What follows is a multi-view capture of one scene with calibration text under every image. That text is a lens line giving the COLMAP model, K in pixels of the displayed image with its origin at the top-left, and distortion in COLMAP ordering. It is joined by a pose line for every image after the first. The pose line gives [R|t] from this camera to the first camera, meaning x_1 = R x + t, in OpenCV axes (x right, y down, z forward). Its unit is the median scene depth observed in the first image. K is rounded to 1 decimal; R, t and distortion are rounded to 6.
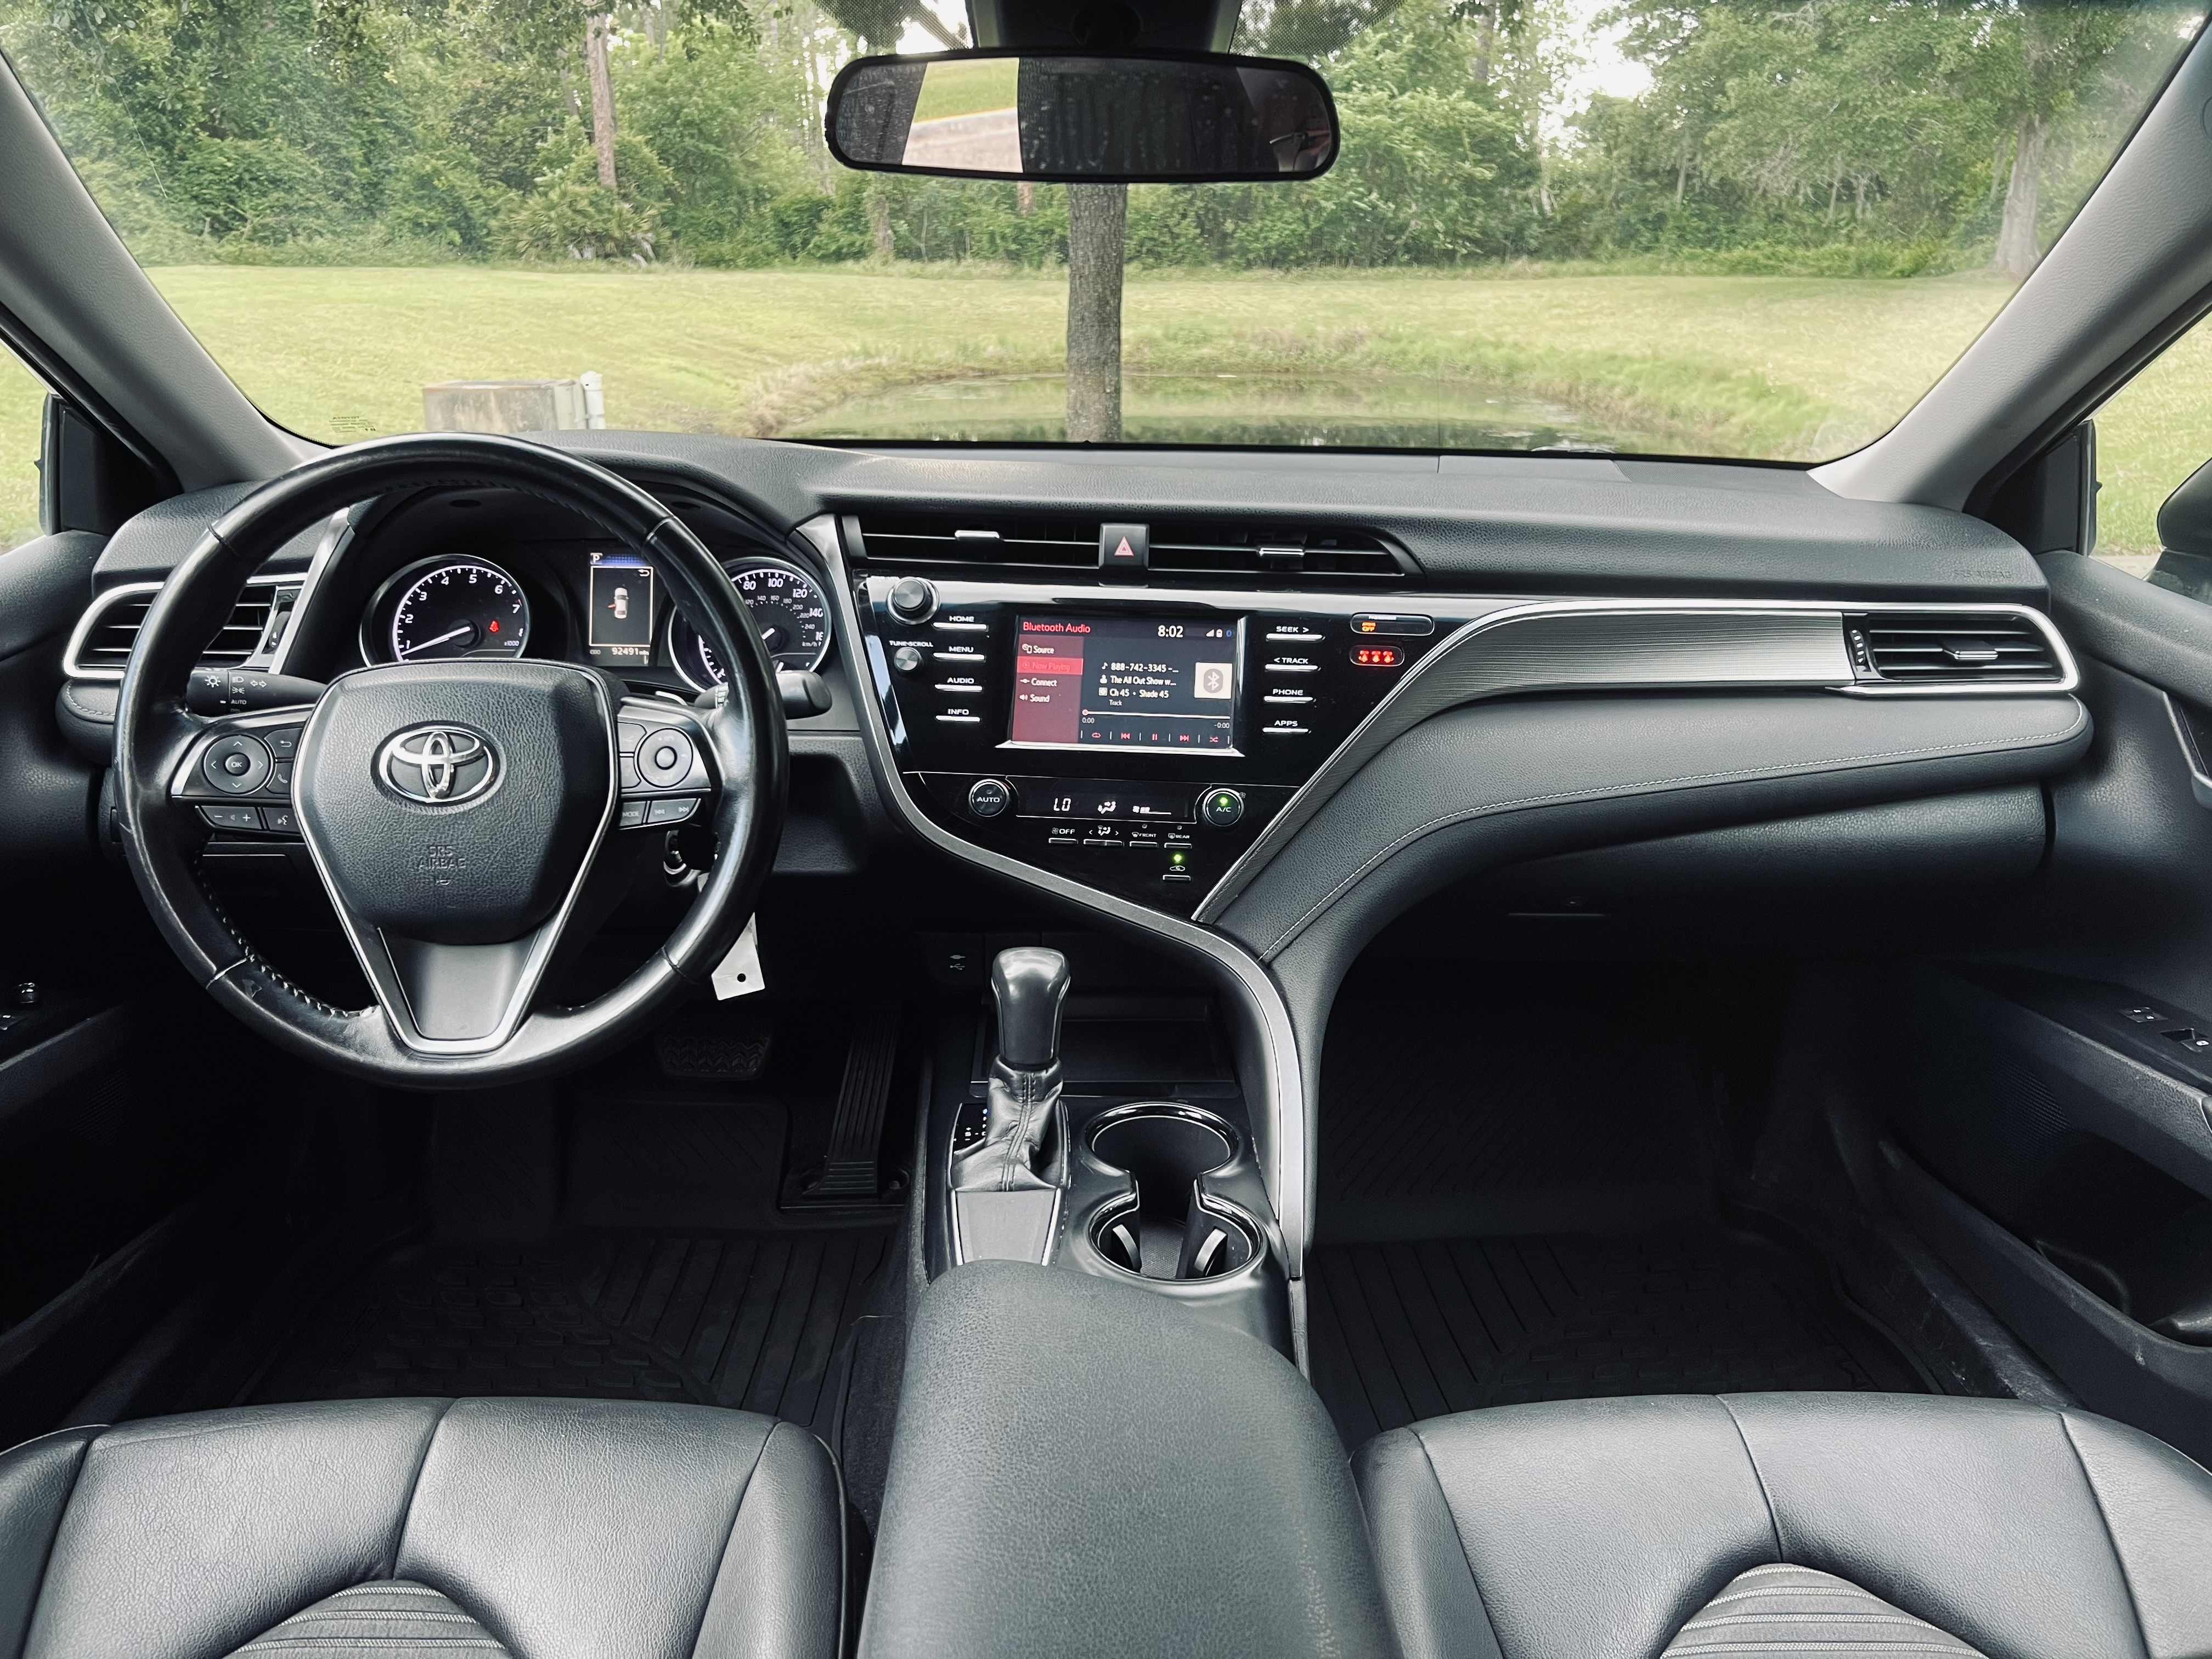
lens RADIAL K [[1684.9, 0, 1114.4], [0, 1684.9, 838.5], [0, 0, 1]] dist [0.055610, -0.066209]
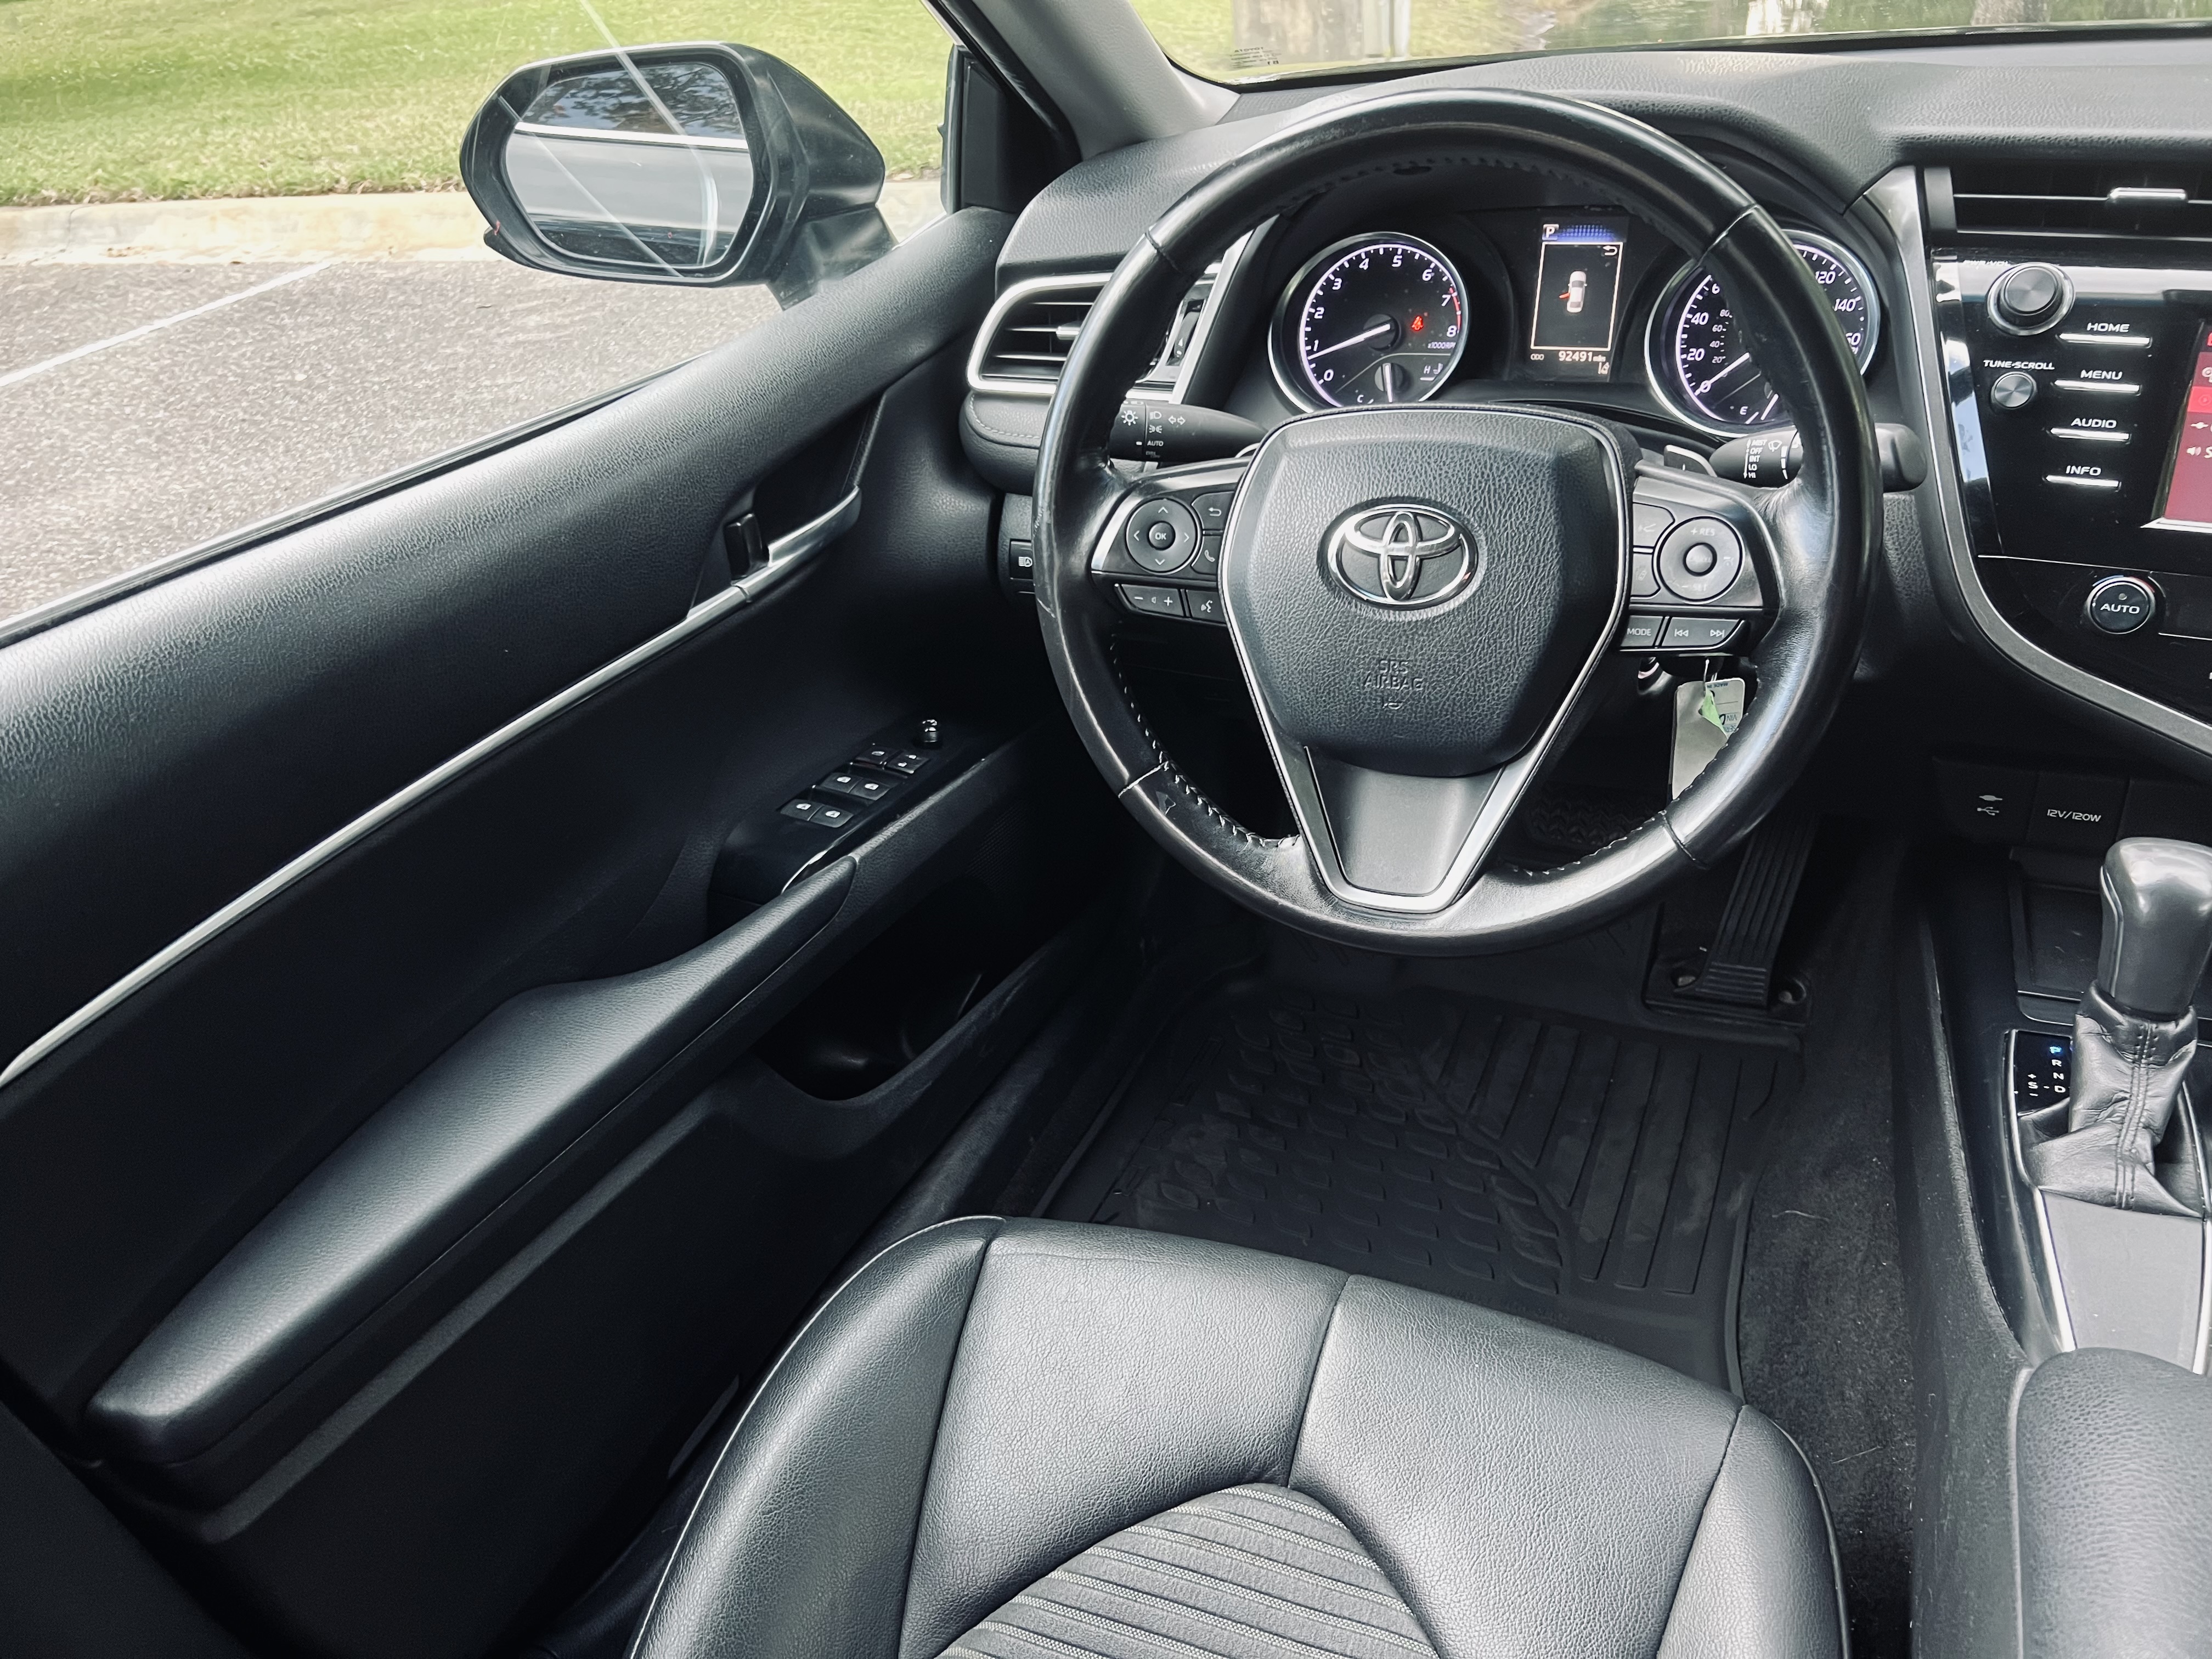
lens RADIAL K [[1684.9, 0, 1123.8], [0, 1684.9, 845.5], [0, 0, 1]] dist [0.055610, -0.066209]
pose [[0.908411, 0.134260, -0.395934, -0.136789], [-0.042077, 0.971585, 0.232921, -0.064510], [0.415955, -0.194928, 0.888248, 0.170288]]
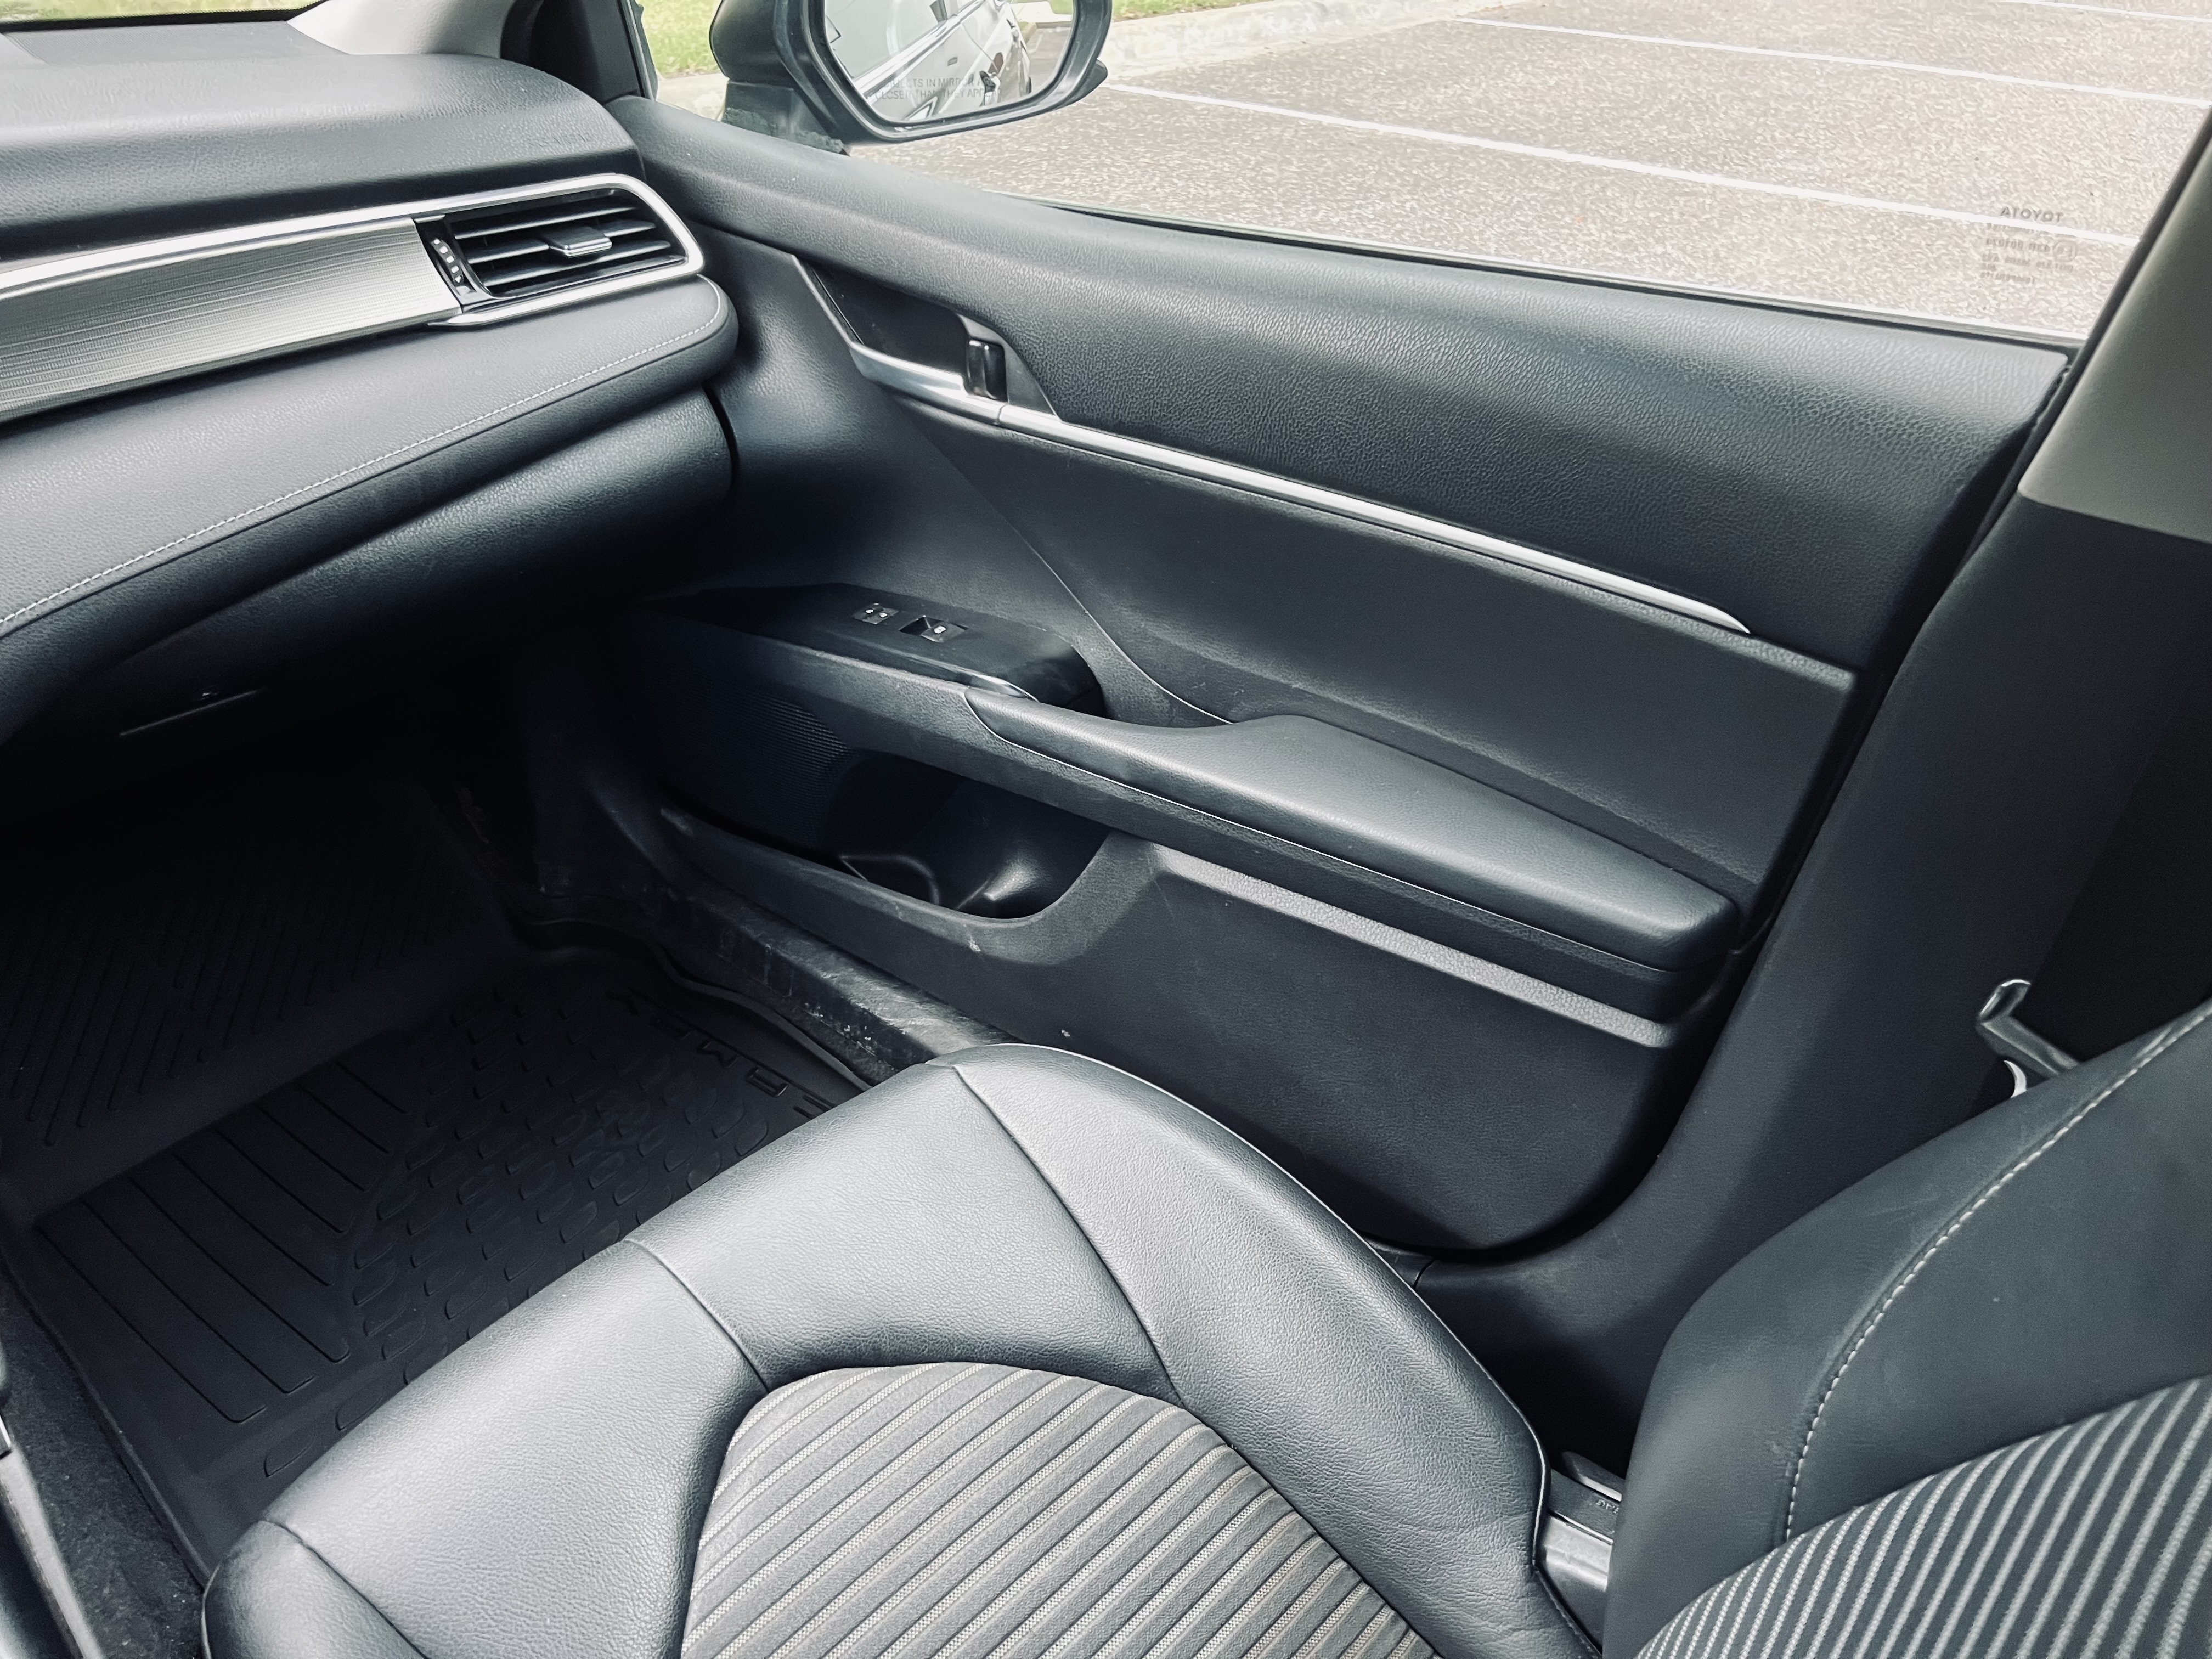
lens RADIAL K [[1684.9, 0, 1128.9], [0, 1684.9, 834.9], [0, 0, 1]] dist [0.055610, -0.066209]
pose [[0.690126, -0.386551, 0.611804, 0.074013], [0.233758, 0.919148, 0.317054, -0.043253], [-0.684896, -0.075793, 0.724688, 0.198936]]
